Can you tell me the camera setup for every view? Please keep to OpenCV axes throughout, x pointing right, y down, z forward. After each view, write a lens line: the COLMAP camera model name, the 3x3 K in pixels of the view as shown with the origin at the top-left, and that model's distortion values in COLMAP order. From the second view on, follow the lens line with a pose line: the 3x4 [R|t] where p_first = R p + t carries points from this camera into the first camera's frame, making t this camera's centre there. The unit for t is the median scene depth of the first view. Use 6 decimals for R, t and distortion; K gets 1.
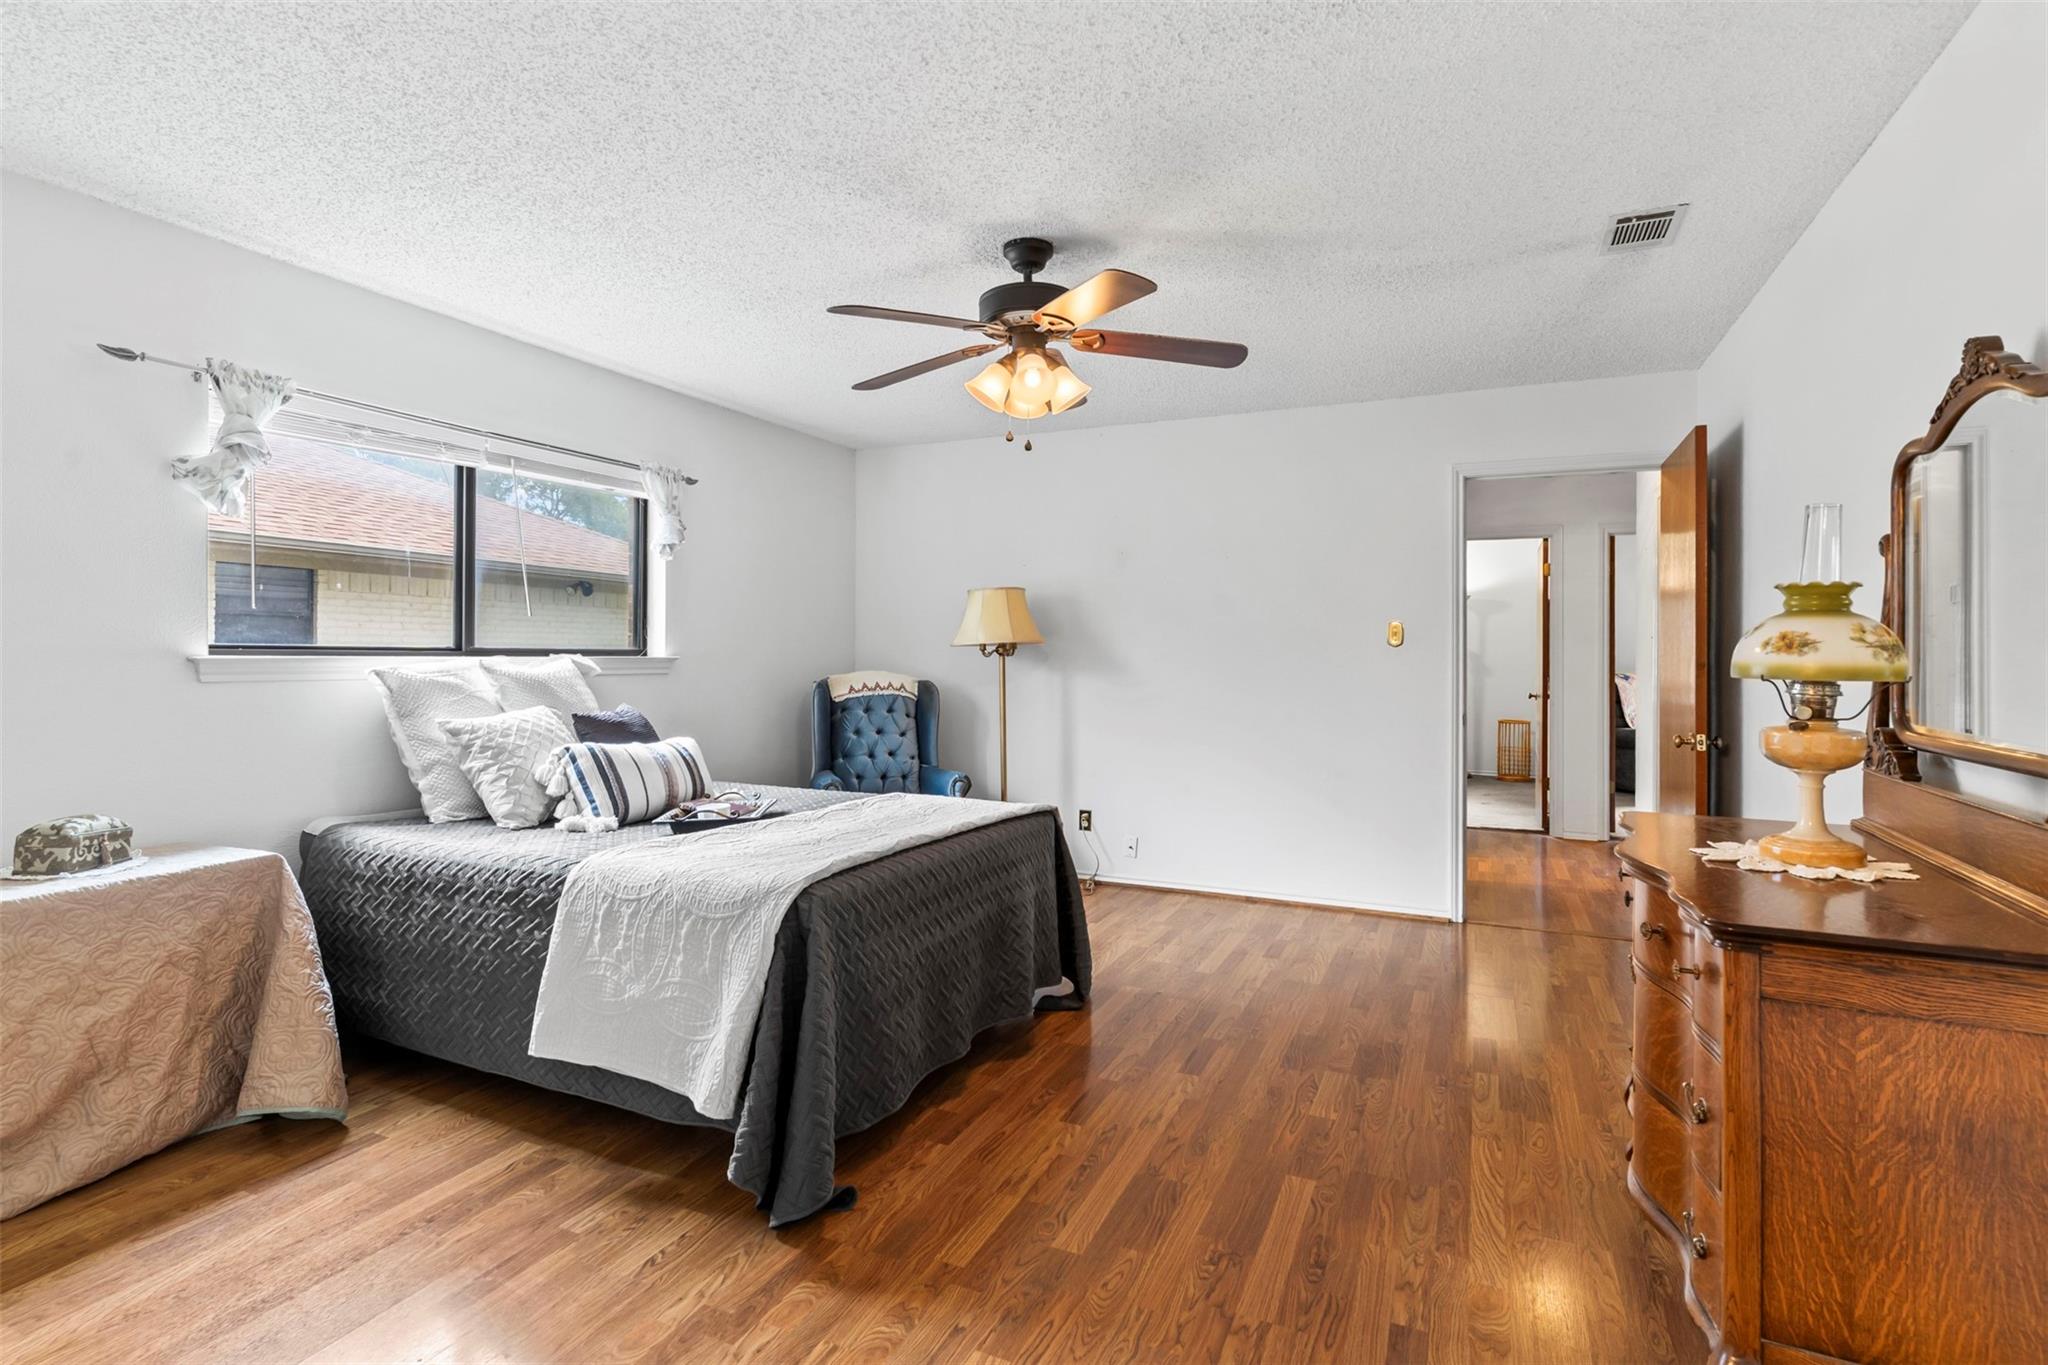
lens RADIAL K [[994.4, 0, 1026.4], [0, 994.4, 661.1], [0, 0, 1]] dist [0.004311, -0.000945]
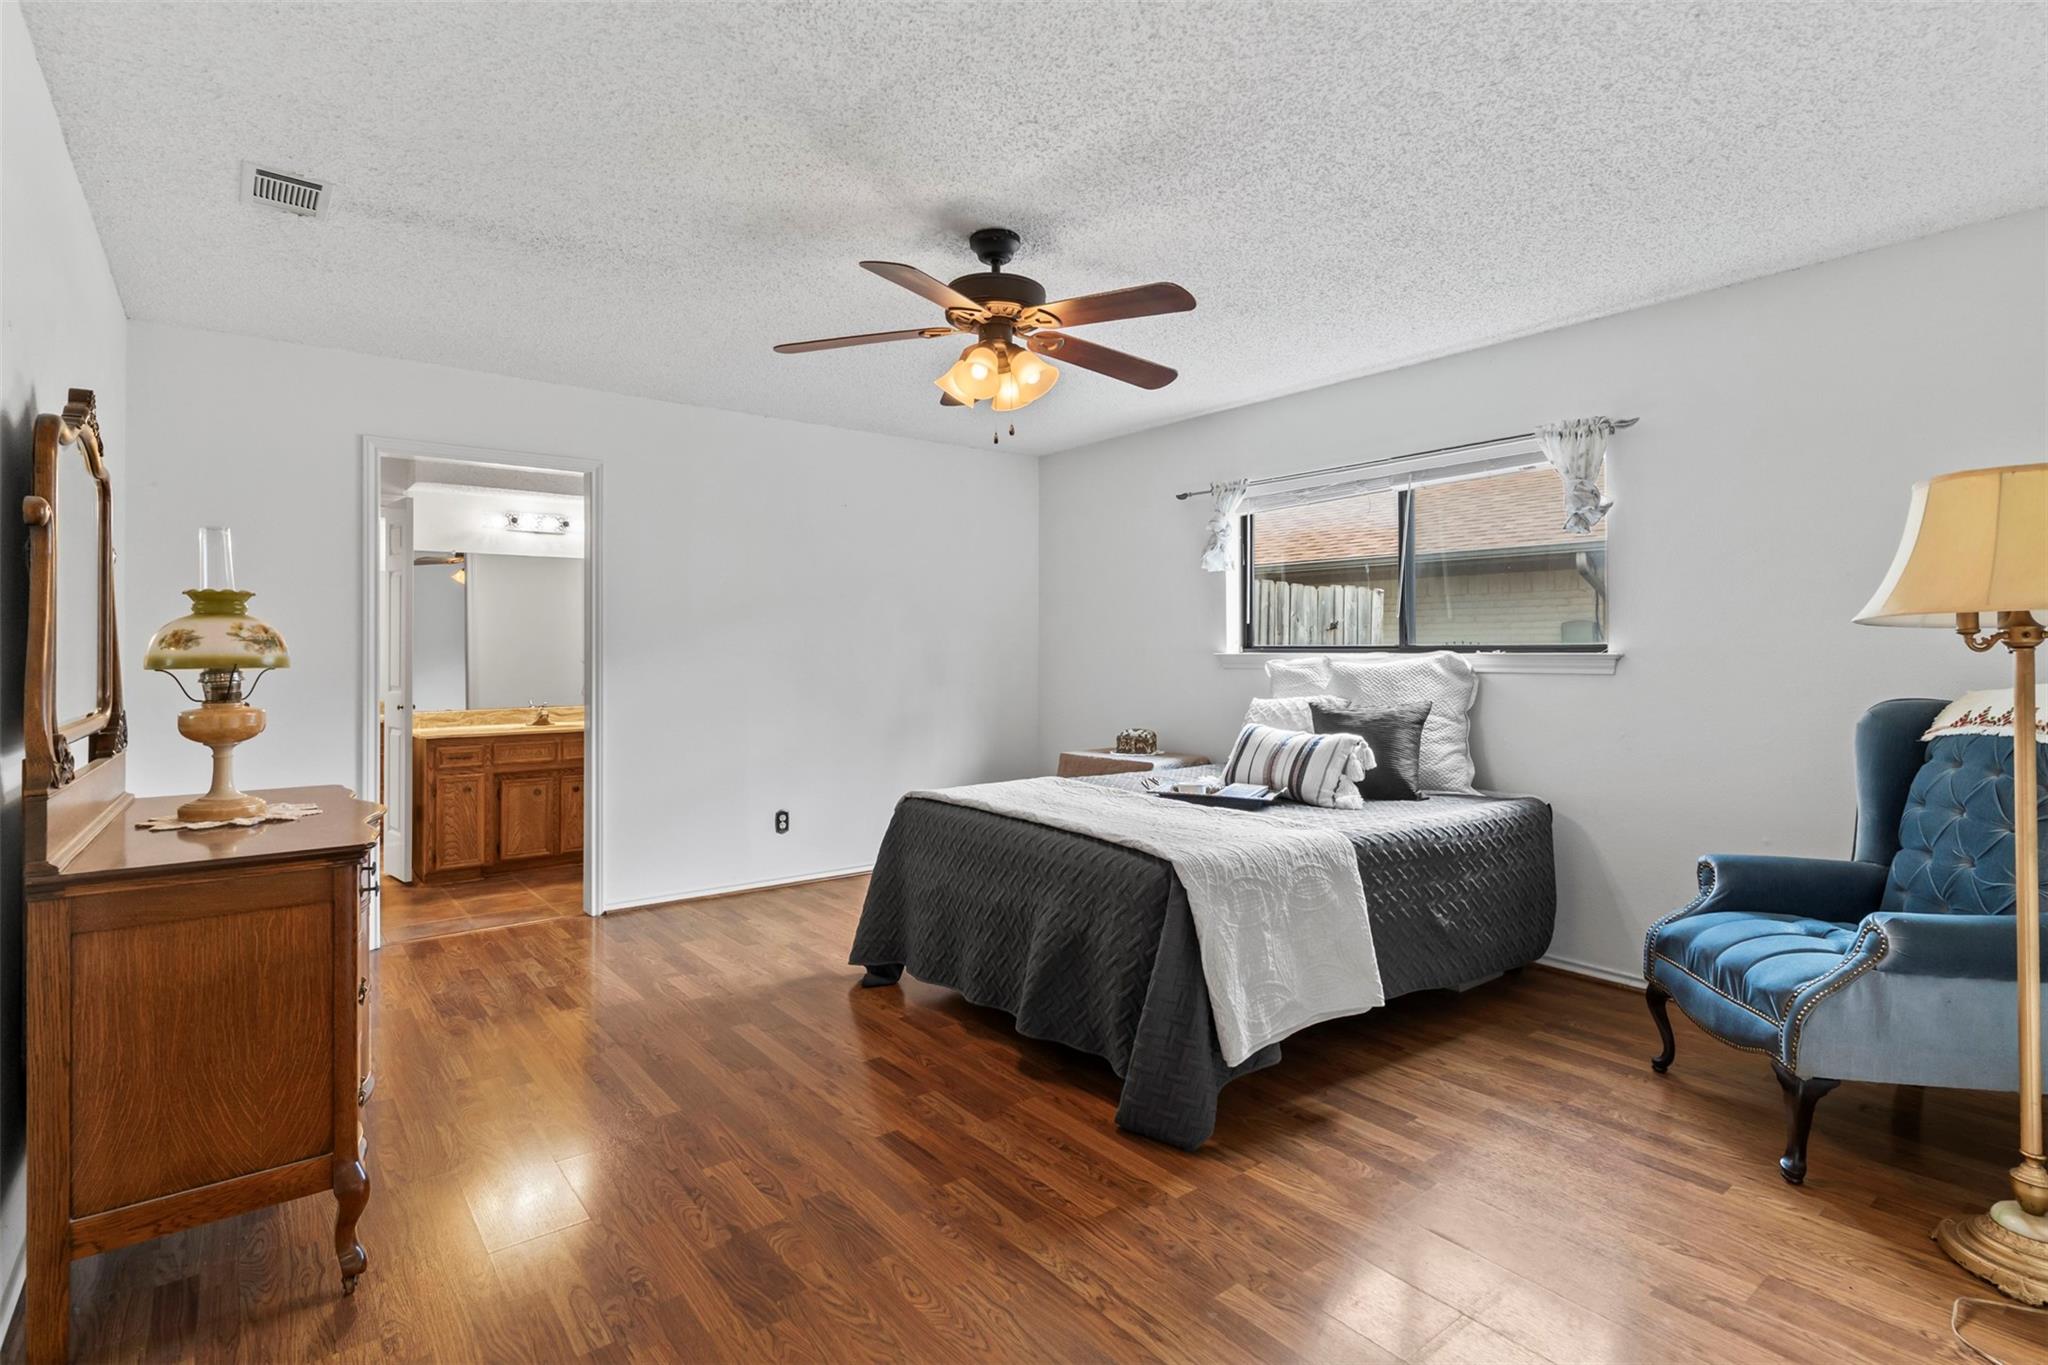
lens RADIAL K [[994.4, 0, 1029.0], [0, 994.4, 668.6], [0, 0, 1]] dist [0.004311, -0.000945]
pose [[-0.461161, 0.010715, -0.887252, 0.871221], [-0.000843, 0.999921, 0.012514, -0.000323], [0.887316, 0.006519, -0.461116, 1.510460]]
